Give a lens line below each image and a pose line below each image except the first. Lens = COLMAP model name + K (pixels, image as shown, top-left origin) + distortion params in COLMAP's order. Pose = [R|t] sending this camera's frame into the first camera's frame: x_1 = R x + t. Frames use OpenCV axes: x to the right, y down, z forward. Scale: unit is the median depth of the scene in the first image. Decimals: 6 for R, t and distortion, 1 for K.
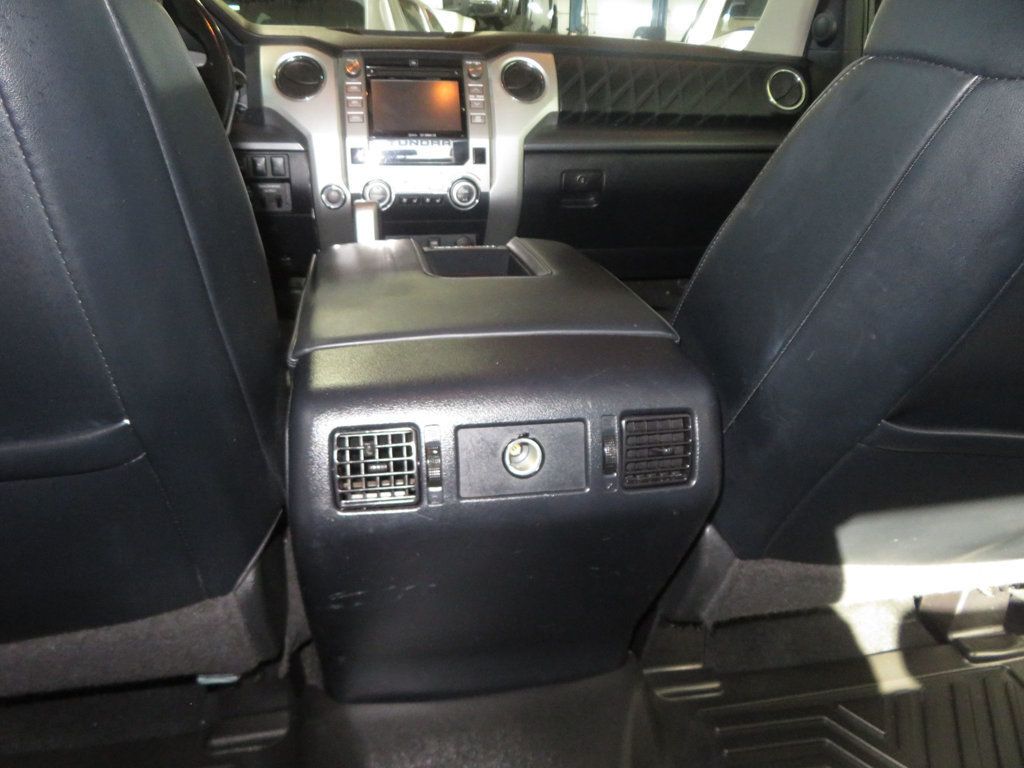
lens RADIAL K [[732.8, 0, 534.2], [0, 732.8, 396.7], [0, 0, 1]] dist [-0.021599, 0.008610]
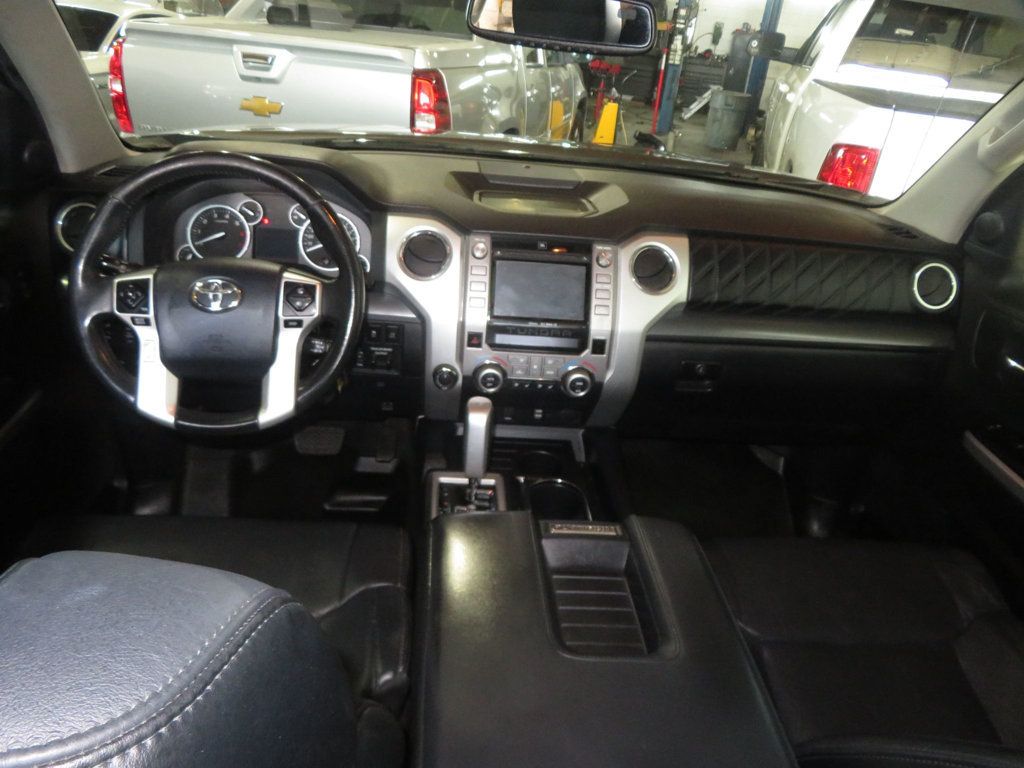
lens RADIAL K [[732.8, 0, 512.5], [0, 732.8, 379.4], [0, 0, 1]] dist [-0.021599, 0.008610]
pose [[0.988981, 0.119584, -0.087270, -0.097161], [-0.113319, 0.990833, 0.073546, -0.343505], [0.095265, -0.062847, 0.993466, 0.029609]]
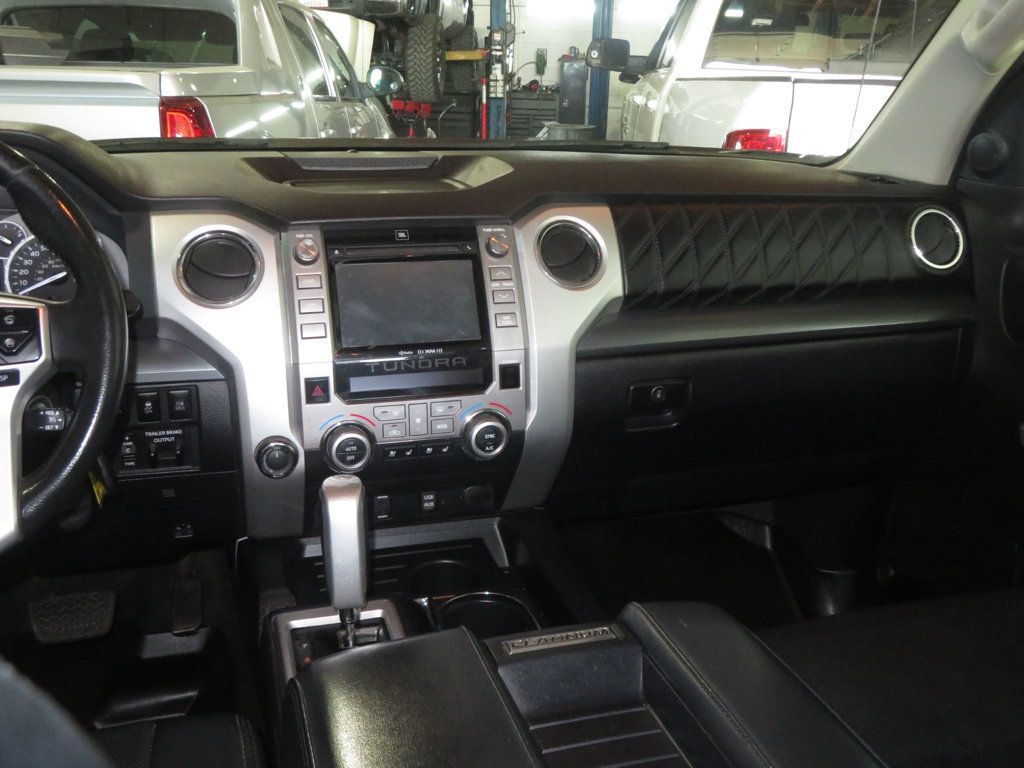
lens RADIAL K [[955.9, 0, 518.6], [0, 955.9, 379.0], [0, 0, 1]] dist [-0.019432, 0.000000]
pose [[0.994751, -0.030996, 0.097515, -0.146850], [0.038944, 0.995979, -0.080684, -0.259385], [-0.094622, 0.084058, 0.991958, 0.182890]]
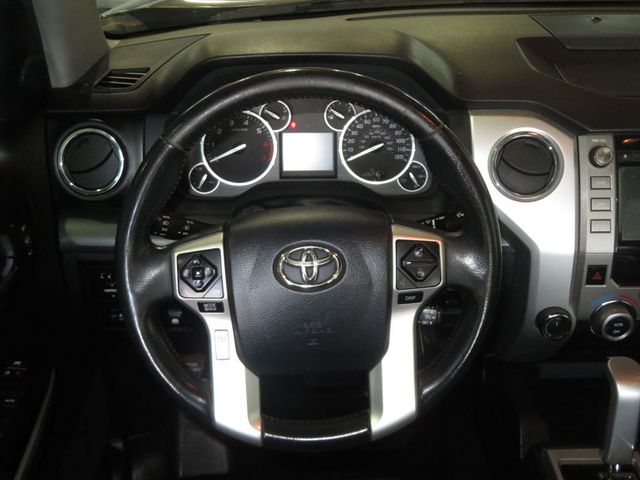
lens RADIAL K [[772.6, 0, 296.3], [0, 772.6, 224.1], [0, 0, 1]] dist [-0.006088, 0.000000]
pose [[0.979792, 0.074524, -0.185619, -0.383558], [-0.051210, 0.990532, 0.127373, -0.447909], [0.193354, -0.115293, 0.974331, 0.186921]]
